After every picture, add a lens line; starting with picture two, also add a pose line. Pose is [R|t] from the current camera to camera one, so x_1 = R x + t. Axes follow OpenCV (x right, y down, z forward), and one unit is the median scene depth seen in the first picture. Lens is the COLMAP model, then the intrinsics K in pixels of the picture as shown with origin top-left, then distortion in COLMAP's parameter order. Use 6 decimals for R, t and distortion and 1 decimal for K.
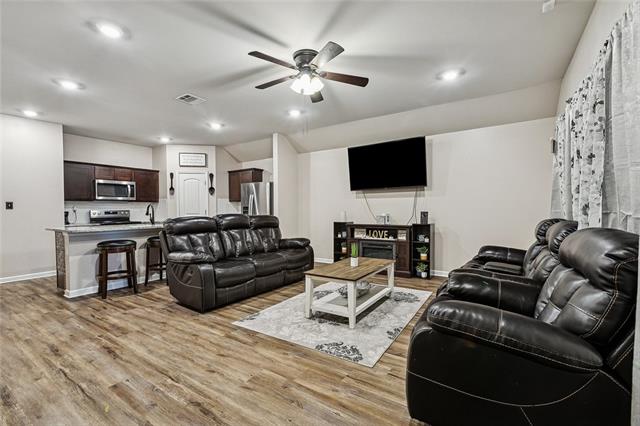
lens RADIAL K [[285.8, 0, 321.3], [0, 285.8, 214.5], [0, 0, 1]] dist [-0.000843, 0.000307]
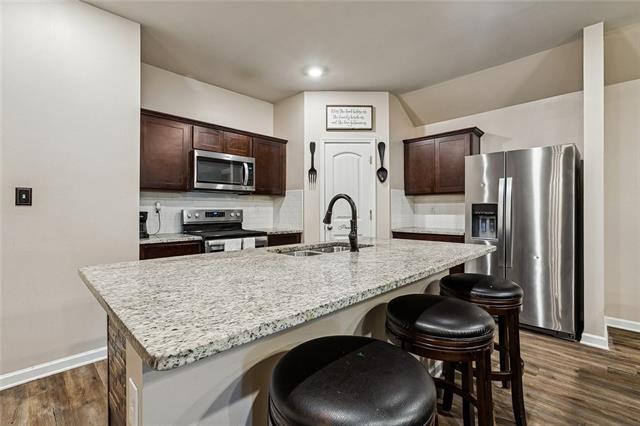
lens RADIAL K [[285.8, 0, 317.9], [0, 285.8, 209.7], [0, 0, 1]] dist [-0.000843, 0.000307]
pose [[0.984696, 0.009684, -0.174014, -0.433026], [-0.012415, 0.999816, -0.014616, -0.008585], [0.173840, 0.016553, 0.984635, 0.481425]]
